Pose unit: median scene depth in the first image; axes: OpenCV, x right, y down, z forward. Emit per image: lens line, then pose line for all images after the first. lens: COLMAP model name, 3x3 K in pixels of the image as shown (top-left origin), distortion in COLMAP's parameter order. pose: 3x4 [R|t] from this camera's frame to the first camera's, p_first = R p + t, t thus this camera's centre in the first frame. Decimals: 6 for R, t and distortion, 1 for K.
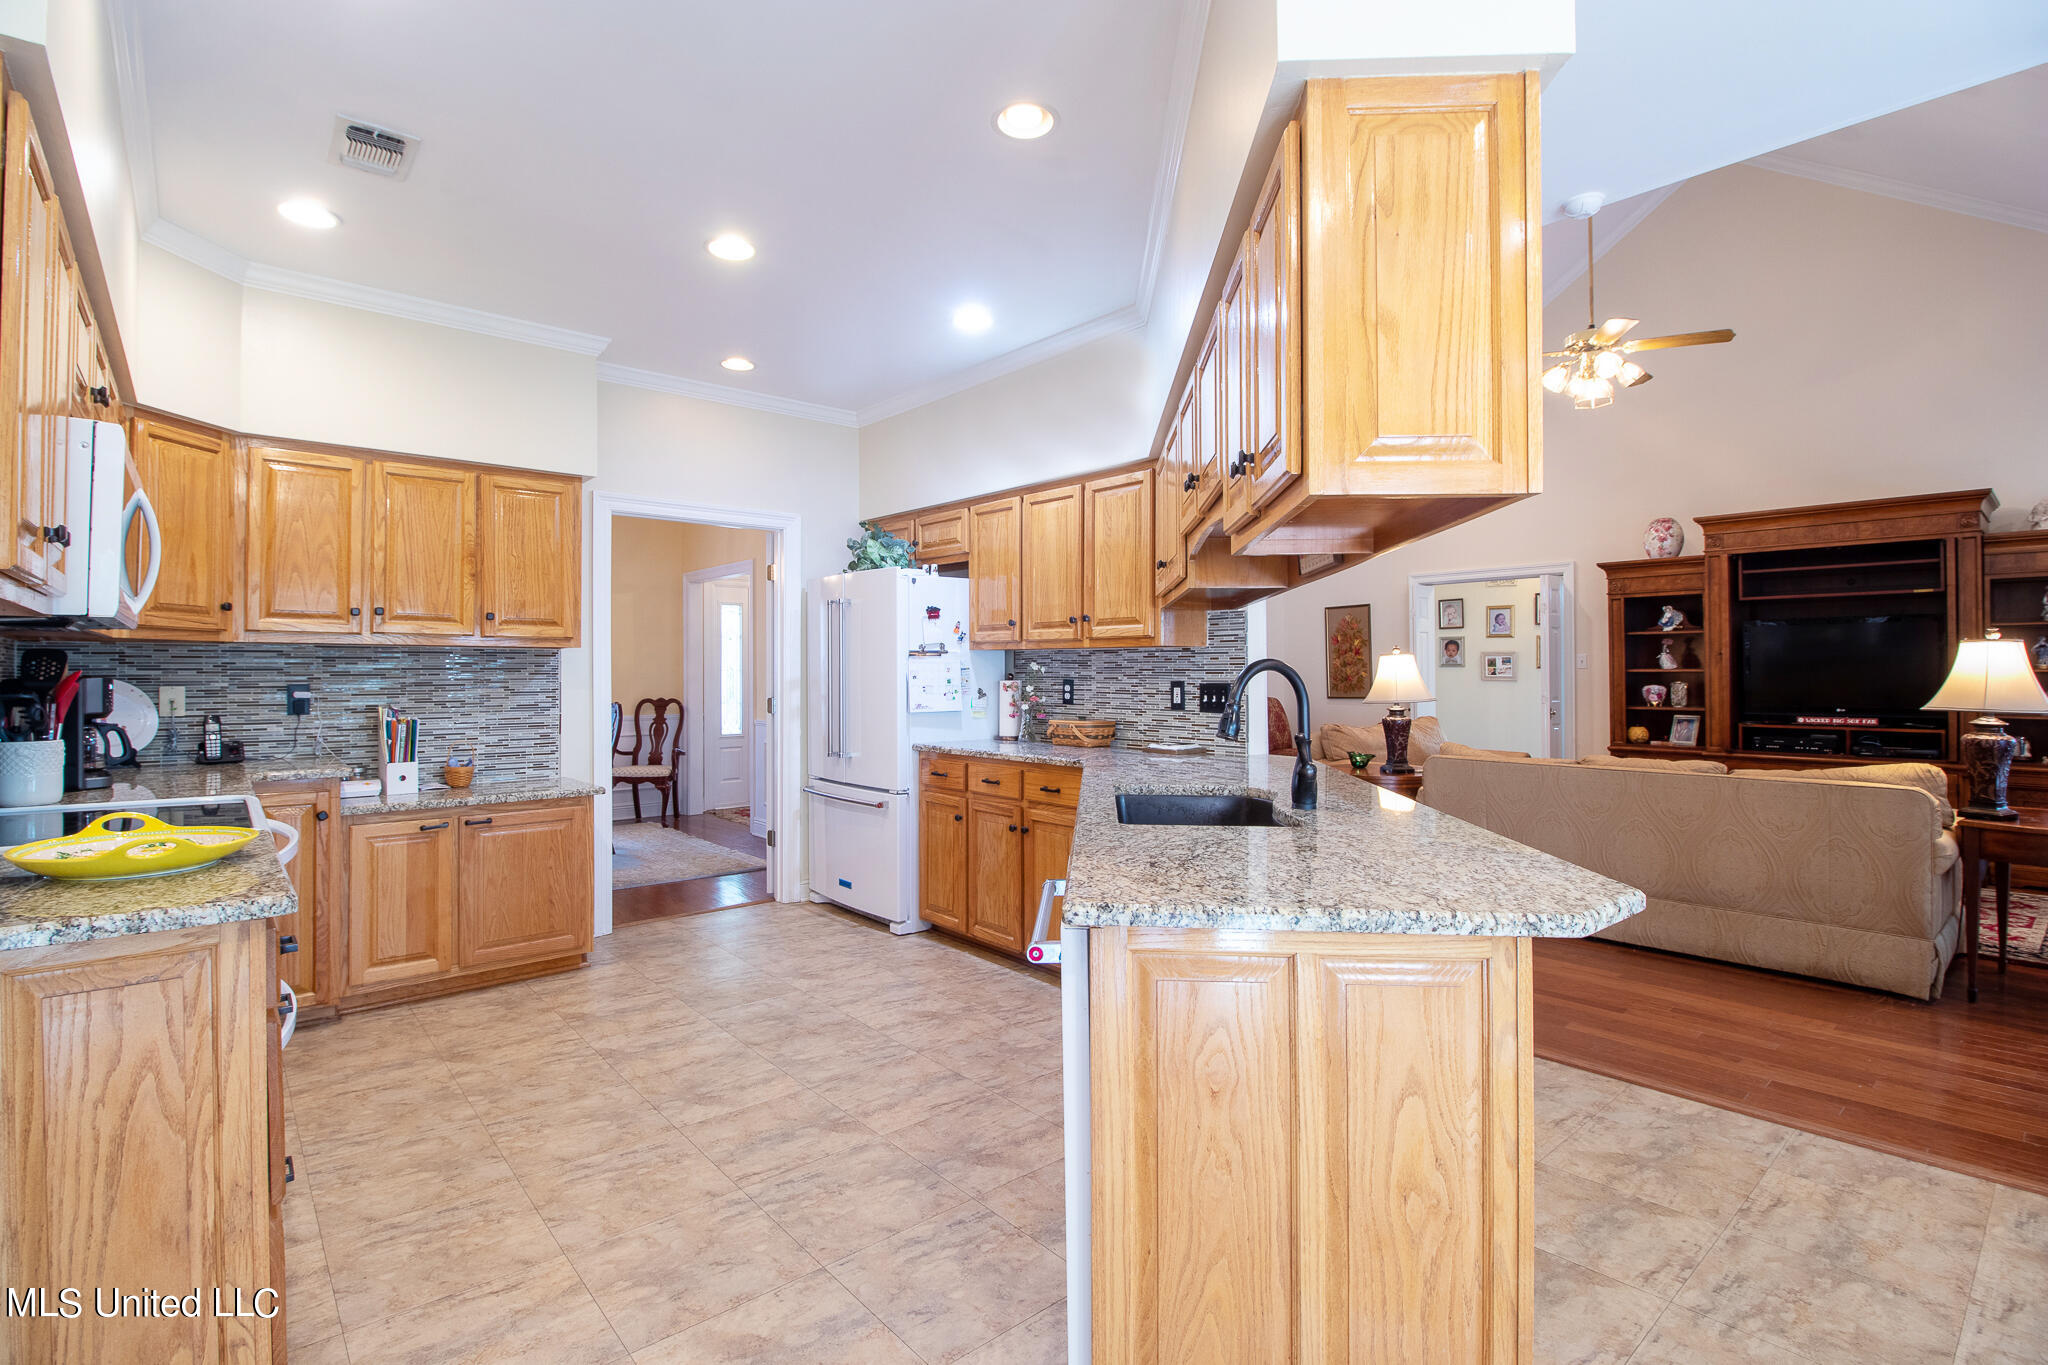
lens RADIAL K [[952.0, 0, 1013.0], [0, 952.0, 664.6], [0, 0, 1]] dist [-0.012771, -0.001291]
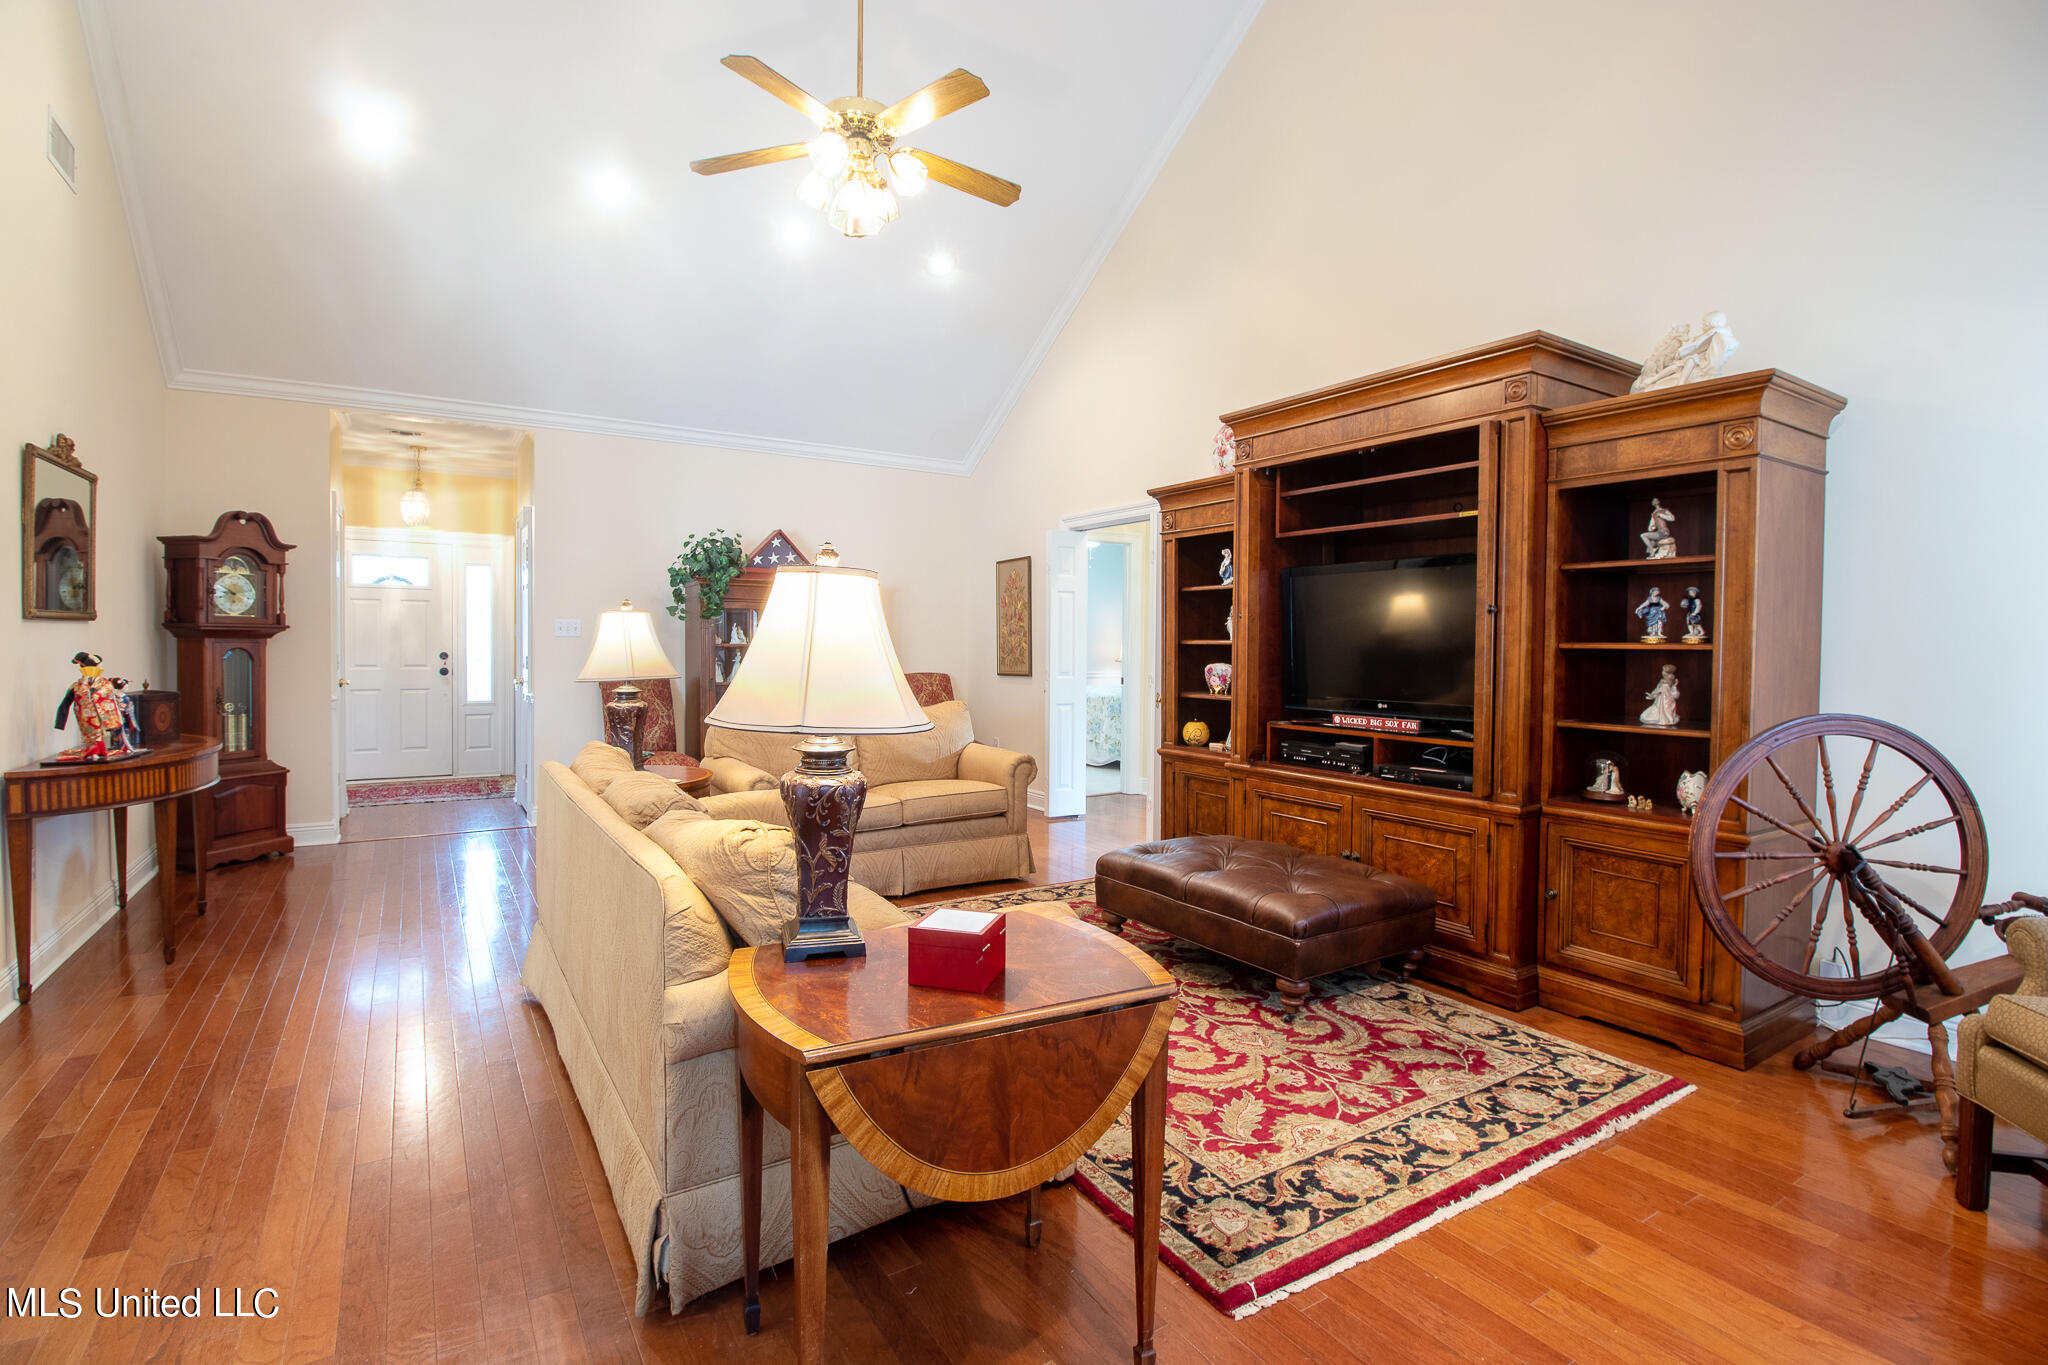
lens RADIAL K [[952.0, 0, 1013.0], [0, 952.0, 664.6], [0, 0, 1]] dist [-0.012771, -0.001291]
pose [[0.990140, 0.012559, -0.139517, 0.635238], [-0.008272, 0.999477, 0.031261, 0.001920], [0.139837, -0.029799, 0.989726, 0.289249]]
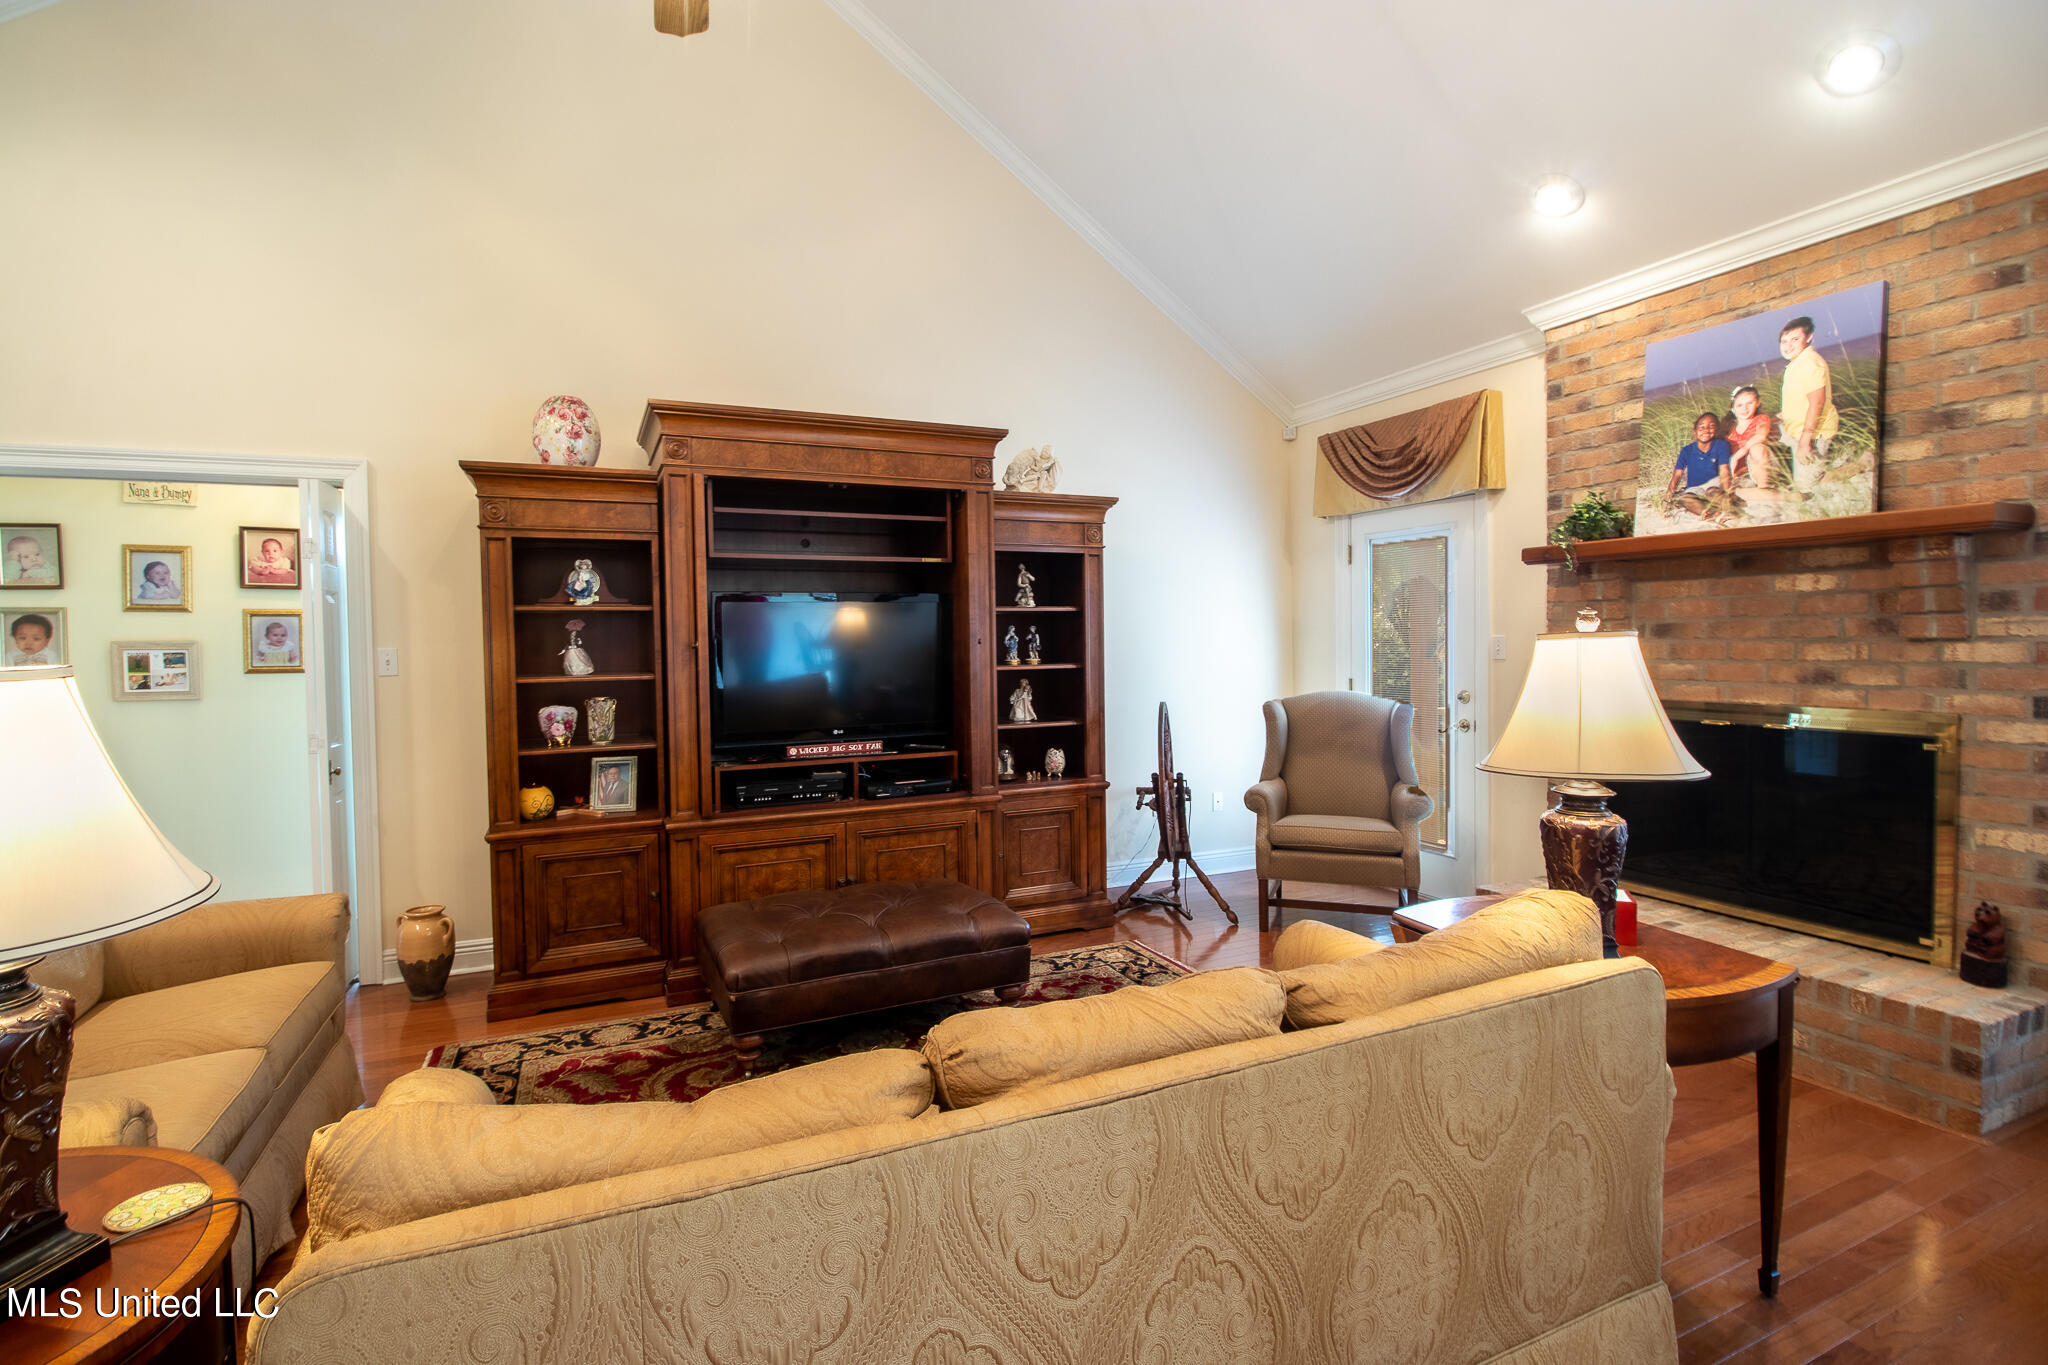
lens RADIAL K [[952.0, 0, 1013.0], [0, 952.0, 664.6], [0, 0, 1]] dist [-0.012771, -0.001291]
pose [[0.280636, -0.025309, 0.959481, 0.237668], [0.008172, 0.999679, 0.023979, -0.012783], [-0.959780, 0.001112, 0.280753, 0.610555]]
